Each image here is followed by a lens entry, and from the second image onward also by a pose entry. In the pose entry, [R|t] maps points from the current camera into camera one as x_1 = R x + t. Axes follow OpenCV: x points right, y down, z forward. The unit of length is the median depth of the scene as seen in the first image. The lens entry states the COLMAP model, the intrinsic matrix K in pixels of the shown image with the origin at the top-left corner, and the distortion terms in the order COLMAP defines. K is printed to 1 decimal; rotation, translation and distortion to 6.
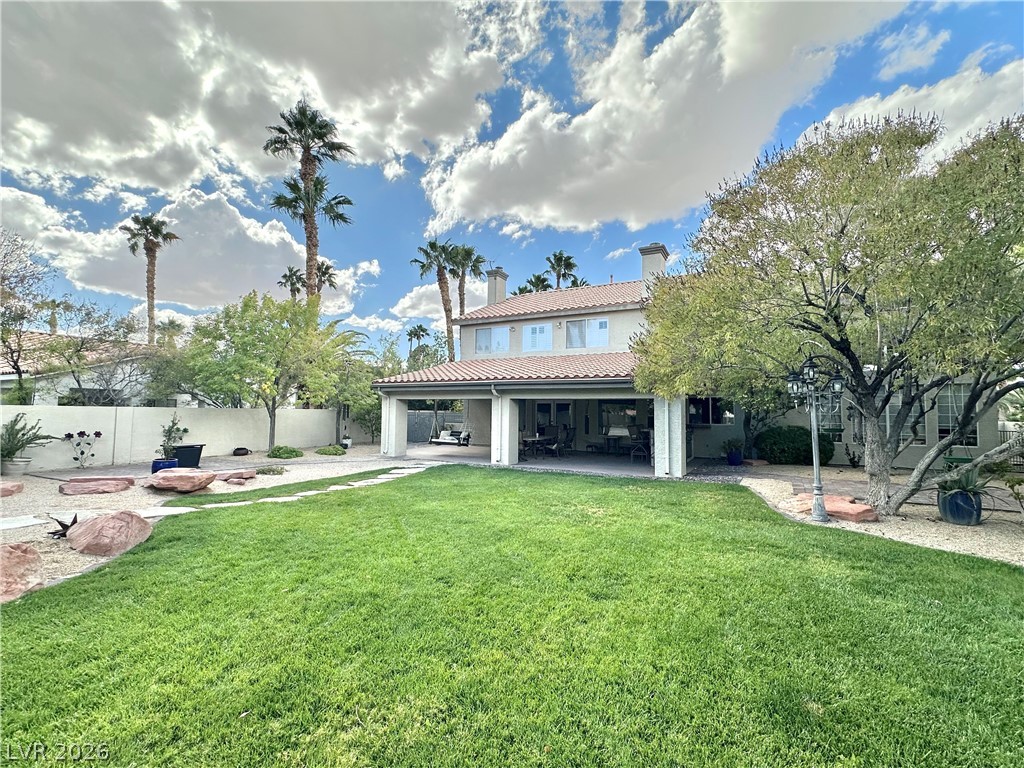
lens RADIAL K [[468.6, 0, 512.7], [0, 468.6, 382.9], [0, 0, 1]] dist [0.000864, 0.001052]
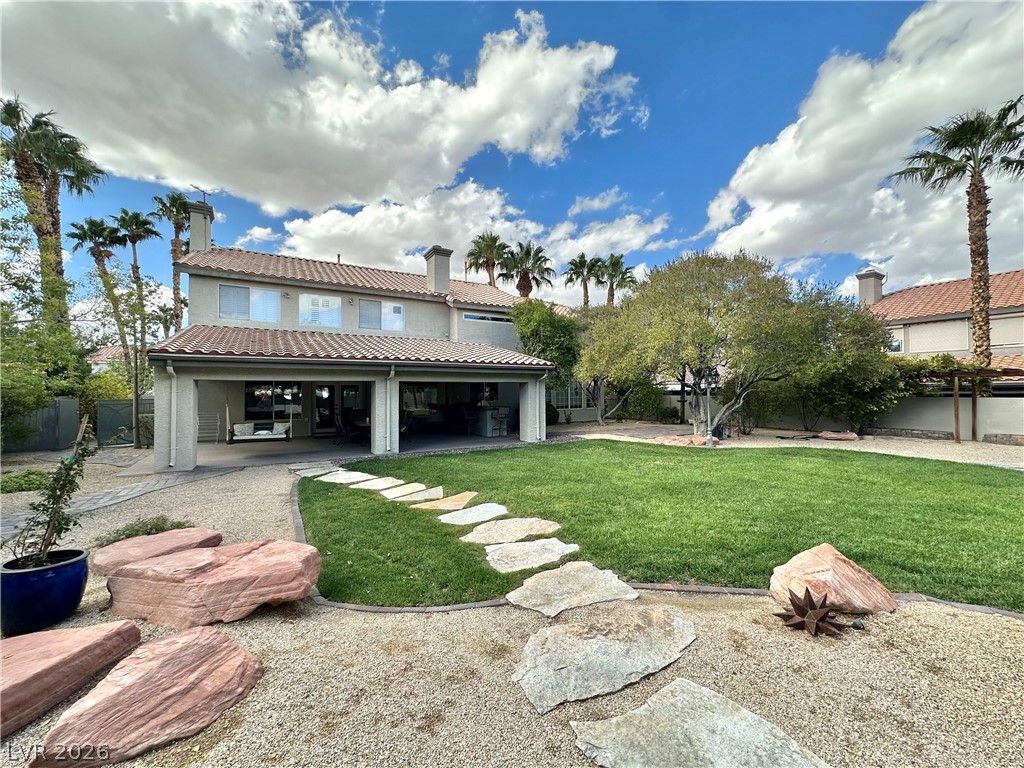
lens RADIAL K [[413.4, 0, 508.4], [0, 413.4, 383.6], [0, 0, 1]] dist [-0.010602, 0.000551]
pose [[0.497798, 0.002806, 0.867288, -0.541578], [-0.038927, 0.999059, 0.019110, 0.013104], [-0.866419, -0.043274, 0.497439, 0.371011]]
